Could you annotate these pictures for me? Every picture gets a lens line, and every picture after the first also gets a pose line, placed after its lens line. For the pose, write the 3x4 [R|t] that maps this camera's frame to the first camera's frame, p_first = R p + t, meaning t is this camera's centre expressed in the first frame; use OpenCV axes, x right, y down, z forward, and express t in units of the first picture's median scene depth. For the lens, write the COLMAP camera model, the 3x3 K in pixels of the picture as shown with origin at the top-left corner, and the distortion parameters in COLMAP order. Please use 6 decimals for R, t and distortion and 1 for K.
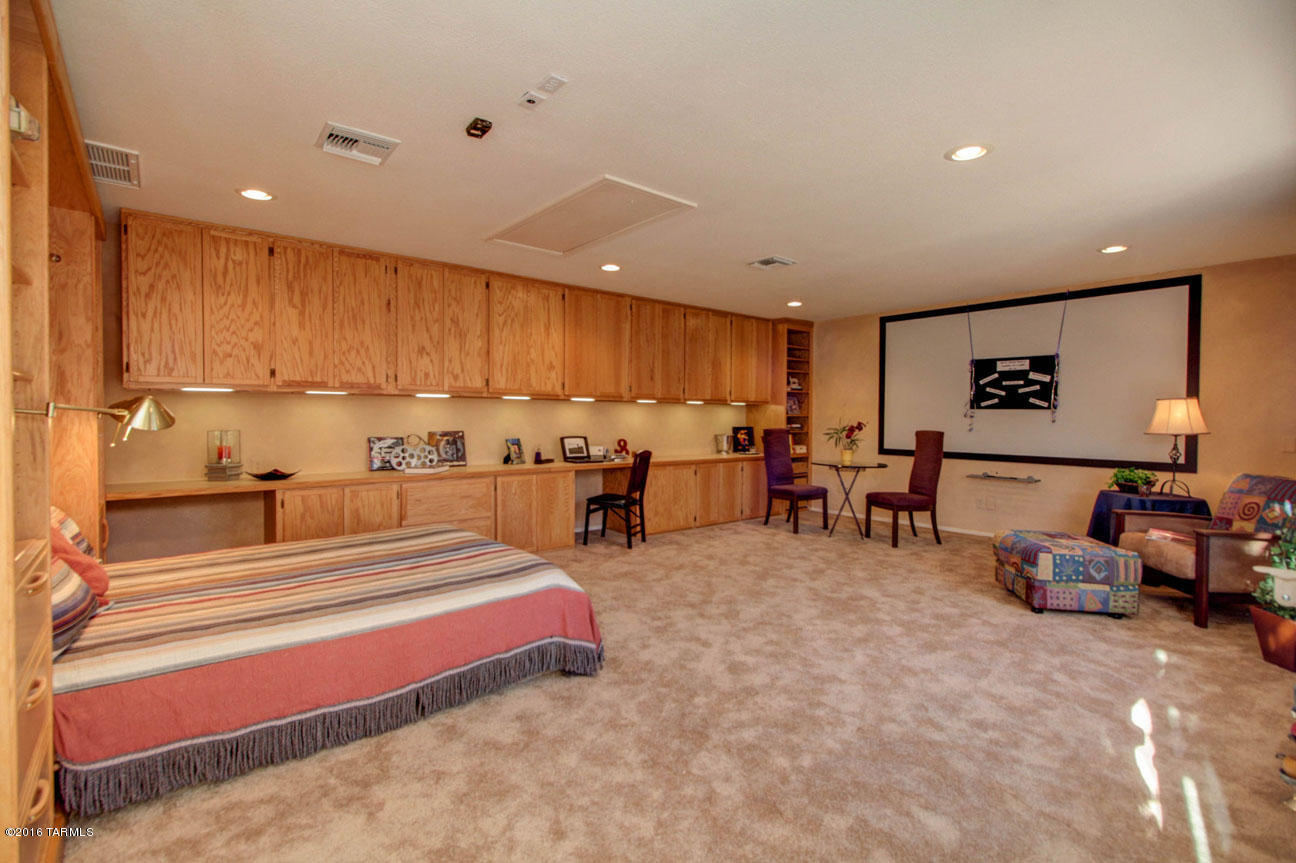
lens RADIAL K [[598.6, 0, 630.4], [0, 598.6, 426.2], [0, 0, 1]] dist [0.020617, -0.010757]
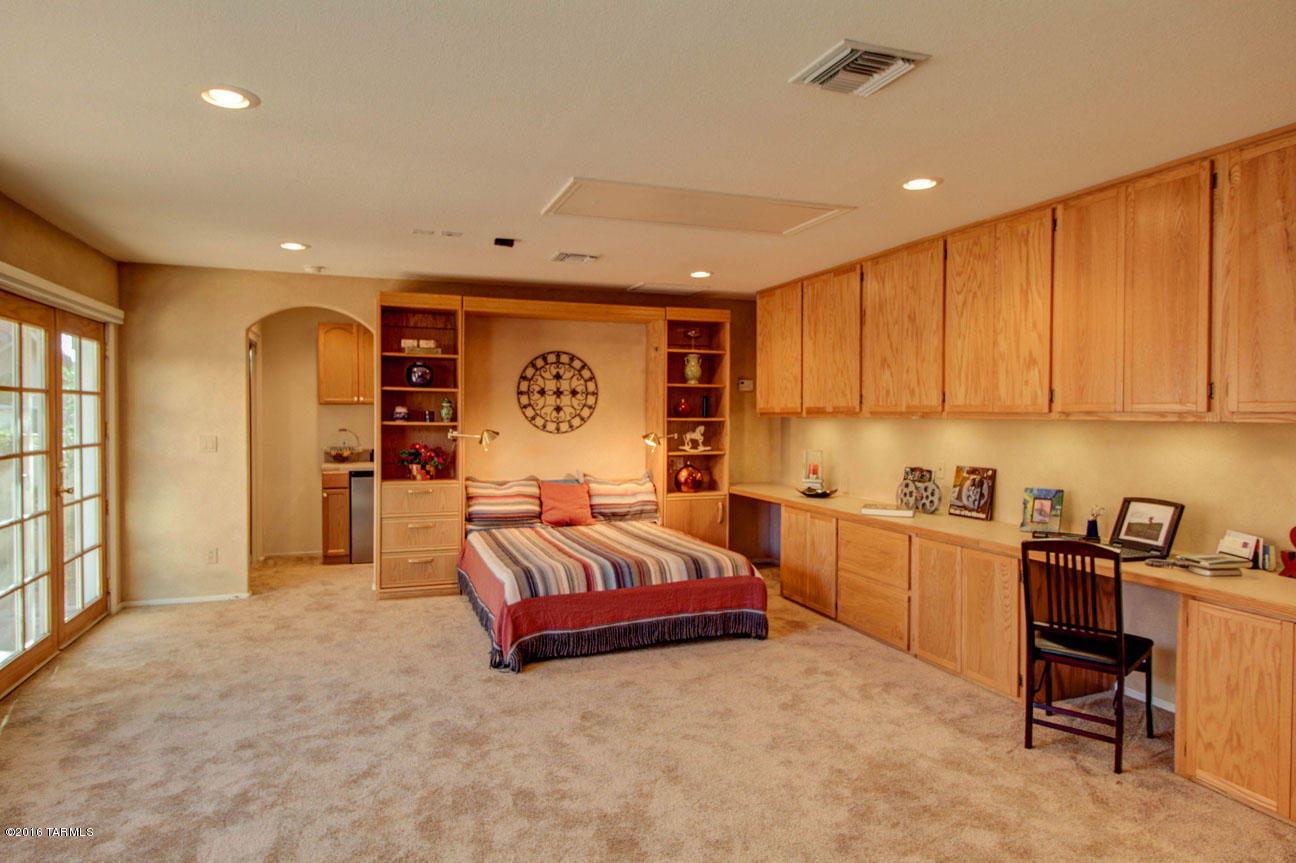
lens RADIAL K [[745.8, 0, 648.1], [0, 745.8, 424.2], [0, 0, 1]] dist [0.001875, -0.005293]
pose [[-0.302746, 0.005659, -0.953054, 0.643236], [-0.022952, 0.999649, 0.013227, -0.044691], [0.952795, 0.025879, -0.302510, 0.907424]]
